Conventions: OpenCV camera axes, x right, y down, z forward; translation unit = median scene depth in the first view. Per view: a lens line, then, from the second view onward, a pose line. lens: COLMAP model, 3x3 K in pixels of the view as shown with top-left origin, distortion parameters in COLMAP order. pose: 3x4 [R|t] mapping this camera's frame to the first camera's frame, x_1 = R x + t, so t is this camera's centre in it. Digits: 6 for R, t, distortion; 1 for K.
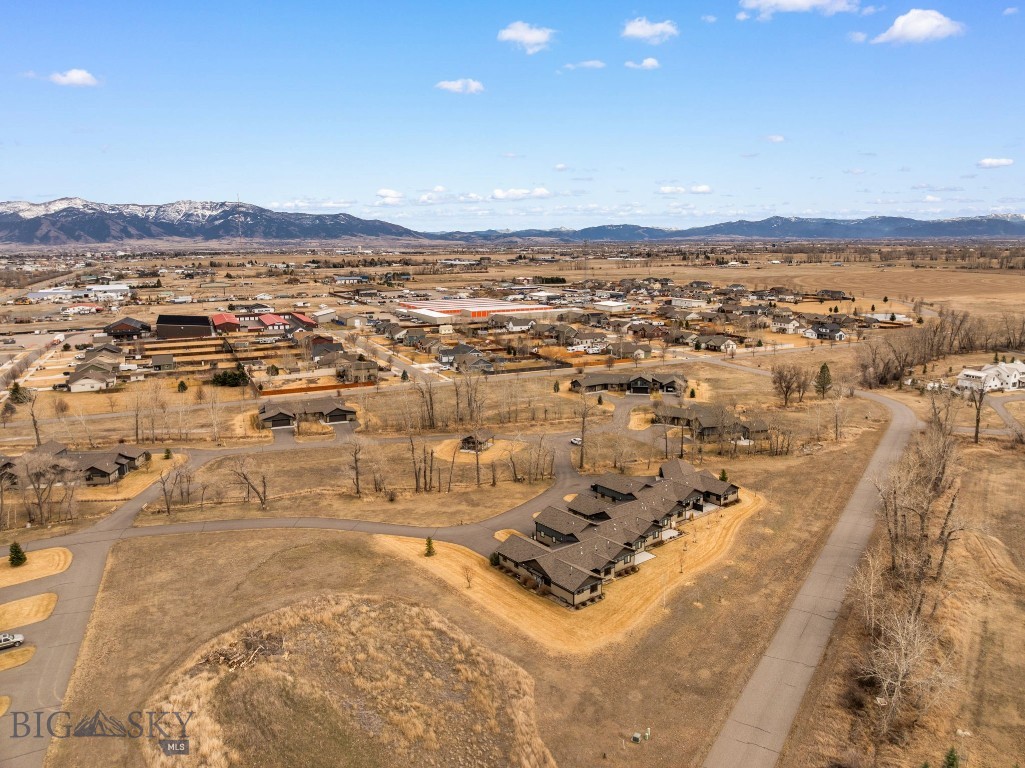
lens RADIAL K [[720.6, 0, 518.3], [0, 720.6, 378.9], [0, 0, 1]] dist [-0.033587, -0.003580]
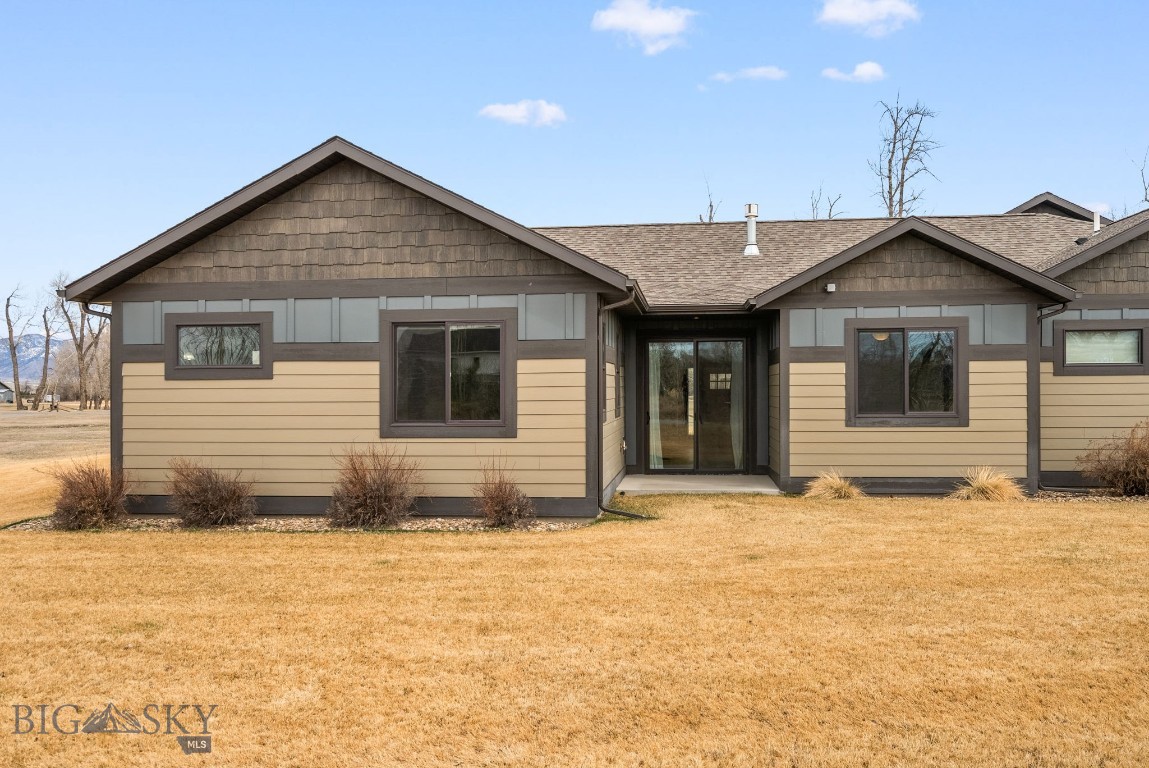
lens RADIAL K [[980.3, 0, 572.0], [0, 980.3, 398.3], [0, 0, 1]] dist [0.006464, 0.002501]
pose [[0.699704, 0.004110, -0.714421, 0.148495], [-0.125499, 0.985141, -0.117247, 0.239574], [0.703324, 0.171697, 0.689823, 0.738133]]
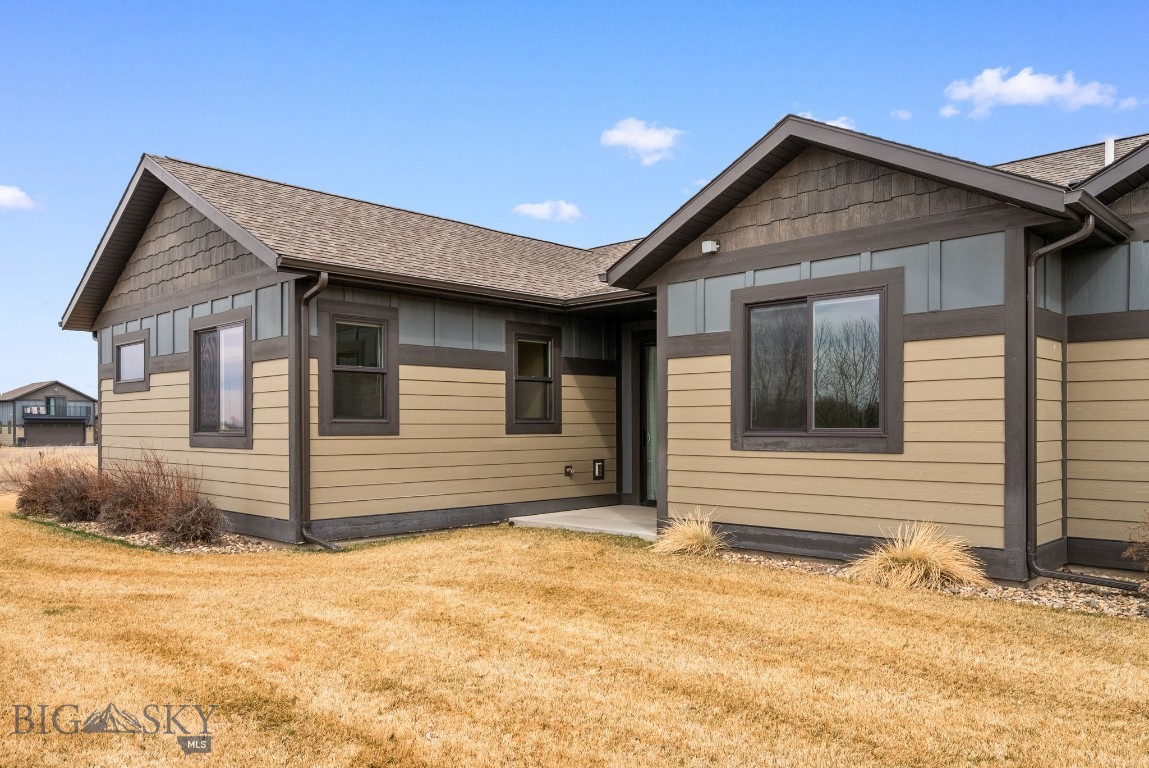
lens RADIAL K [[842.8, 0, 577.8], [0, 842.8, 434.2], [0, 0, 1]] dist [0.005318, 0.001608]
pose [[0.123680, 0.009549, -0.992276, 0.153015], [-0.180570, 0.983476, -0.013042, 0.229171], [0.975755, 0.180788, 0.123361, 0.807235]]
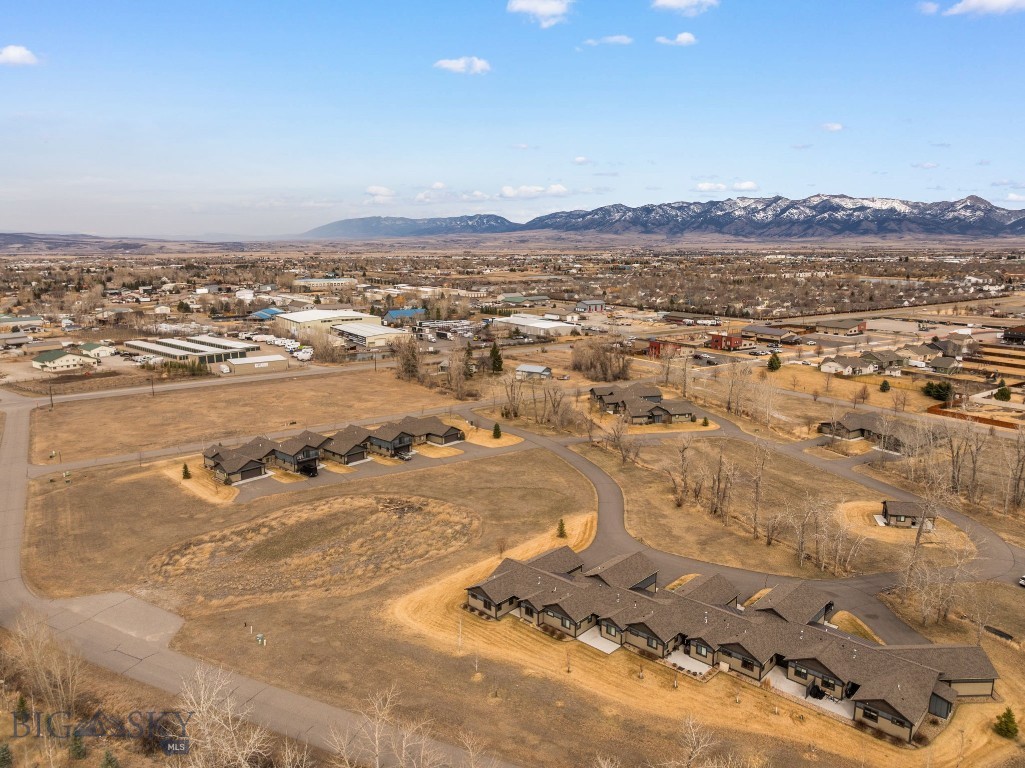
lens RADIAL K [[720.6, 0, 518.3], [0, 720.6, 378.9], [0, 0, 1]] dist [-0.033587, -0.003580]
pose [[0.138179, 0.187241, -0.972547, 0.770497], [-0.179311, 0.970468, 0.161364, -0.125599], [0.974040, 0.152092, 0.167673, 0.657105]]
